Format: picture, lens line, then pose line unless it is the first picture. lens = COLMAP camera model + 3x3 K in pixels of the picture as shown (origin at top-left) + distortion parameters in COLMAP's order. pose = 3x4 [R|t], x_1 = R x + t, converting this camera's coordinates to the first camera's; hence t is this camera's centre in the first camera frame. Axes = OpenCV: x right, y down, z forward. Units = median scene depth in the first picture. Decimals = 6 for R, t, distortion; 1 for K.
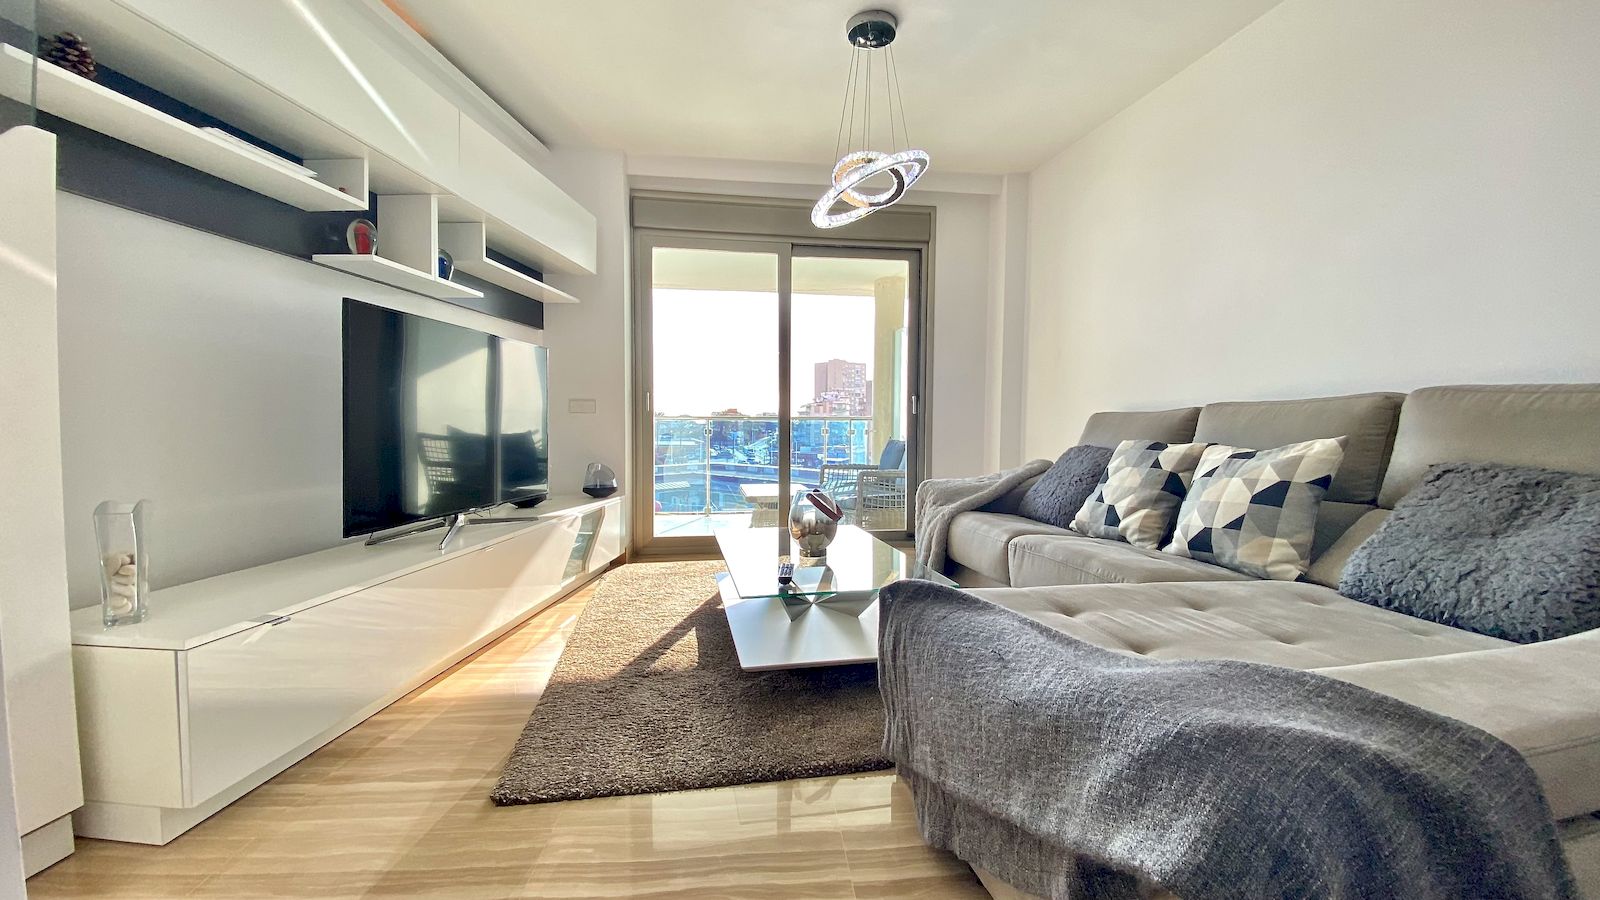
lens RADIAL K [[644.1, 0, 800.8], [0, 644.1, 448.7], [0, 0, 1]] dist [0.043634, -0.036991]
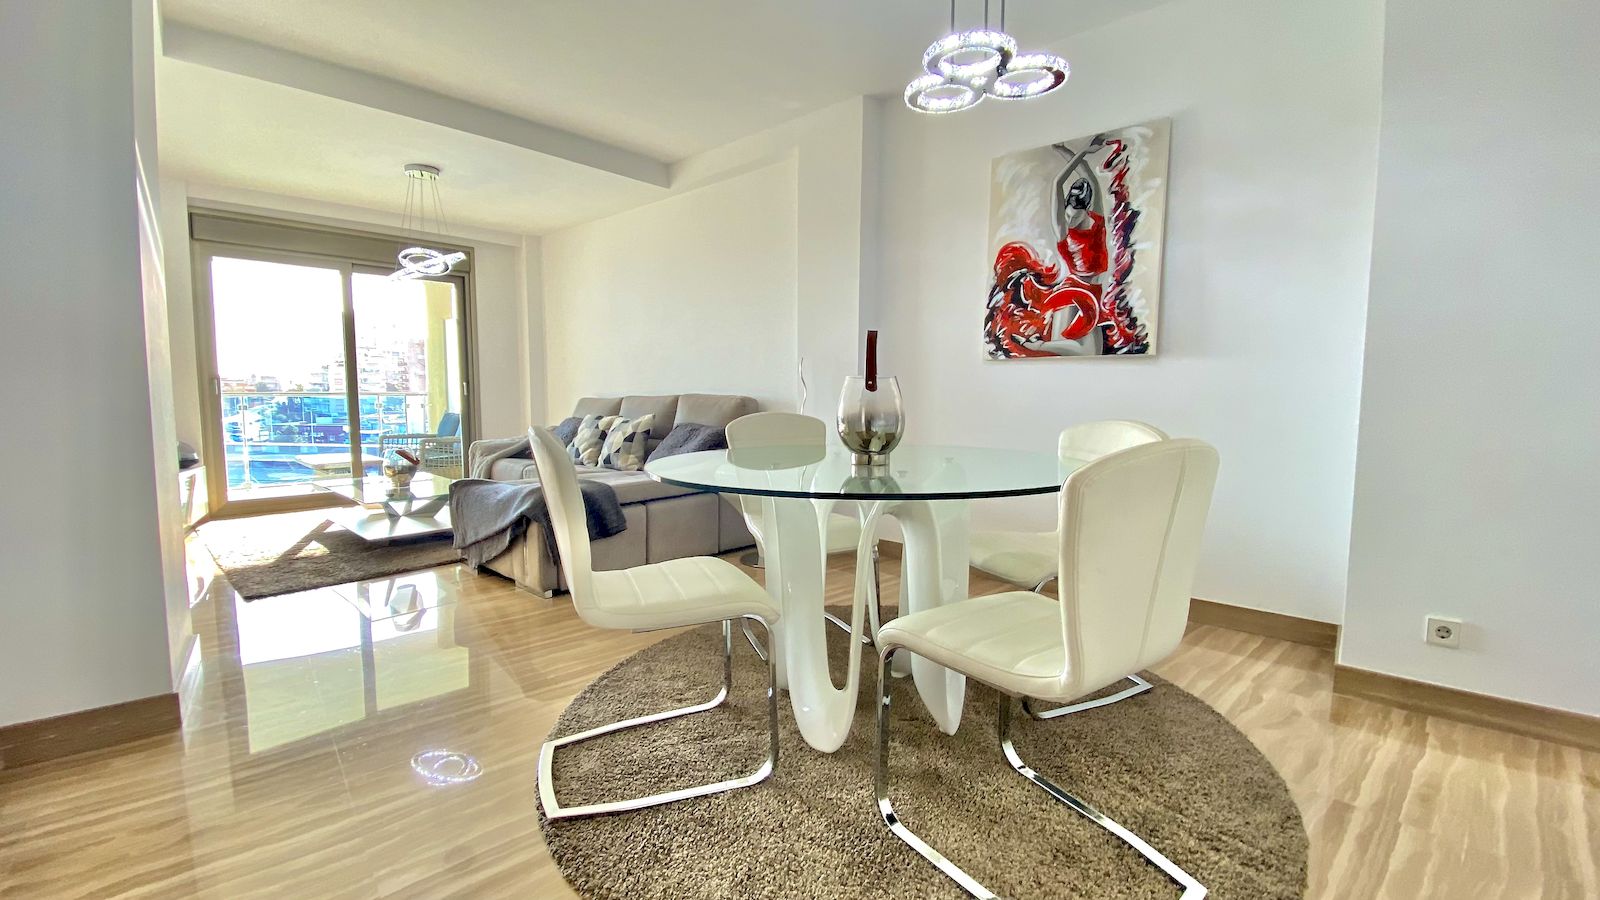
lens RADIAL K [[644.1, 0, 800.8], [0, 644.1, 448.7], [0, 0, 1]] dist [0.043634, -0.036991]
pose [[0.801120, -0.053035, 0.596149, -0.153498], [0.021328, 0.997963, 0.060121, -0.014588], [-0.598123, -0.035449, 0.800620, -0.982007]]
